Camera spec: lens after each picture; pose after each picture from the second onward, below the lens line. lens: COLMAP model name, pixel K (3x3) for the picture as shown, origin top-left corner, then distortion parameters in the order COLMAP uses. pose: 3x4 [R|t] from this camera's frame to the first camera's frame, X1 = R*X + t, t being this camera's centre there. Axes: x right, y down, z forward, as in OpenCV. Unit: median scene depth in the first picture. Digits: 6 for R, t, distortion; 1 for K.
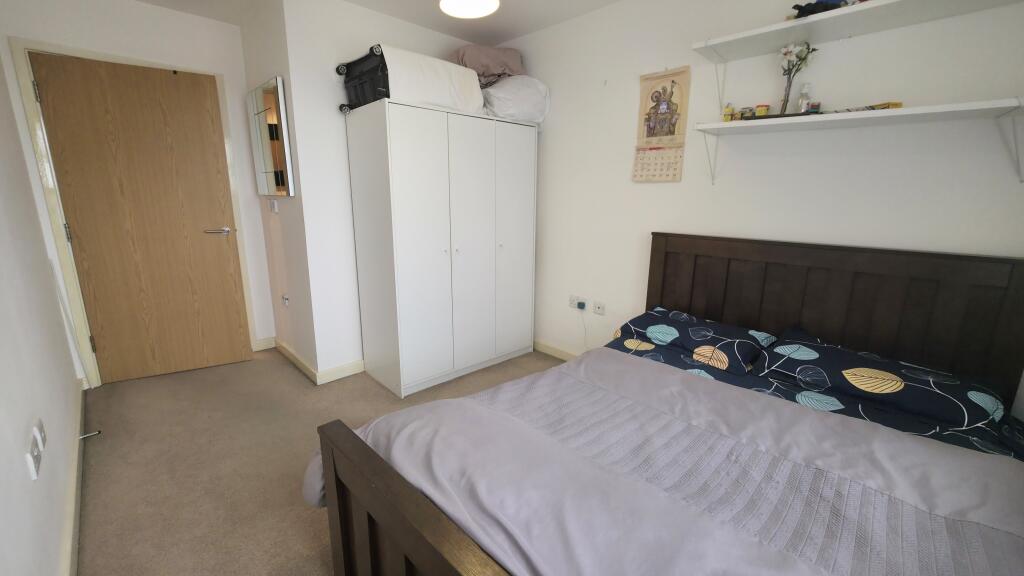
lens RADIAL K [[409.9, 0, 516.1], [0, 409.9, 286.8], [0, 0, 1]] dist [-0.001113, 0.000114]
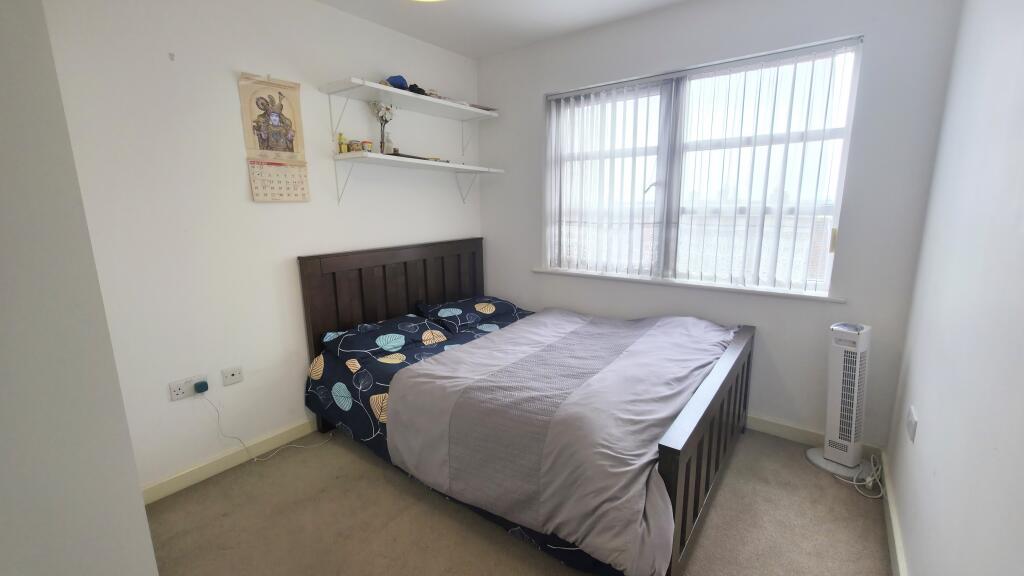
lens RADIAL K [[409.9, 0, 516.6], [0, 409.9, 284.8], [0, 0, 1]] dist [-0.001113, 0.000114]
pose [[-0.117464, -0.194041, 0.973936, -0.636177], [0.236030, 0.947167, 0.217175, -0.166566], [-0.964620, 0.255388, -0.065459, 0.644207]]
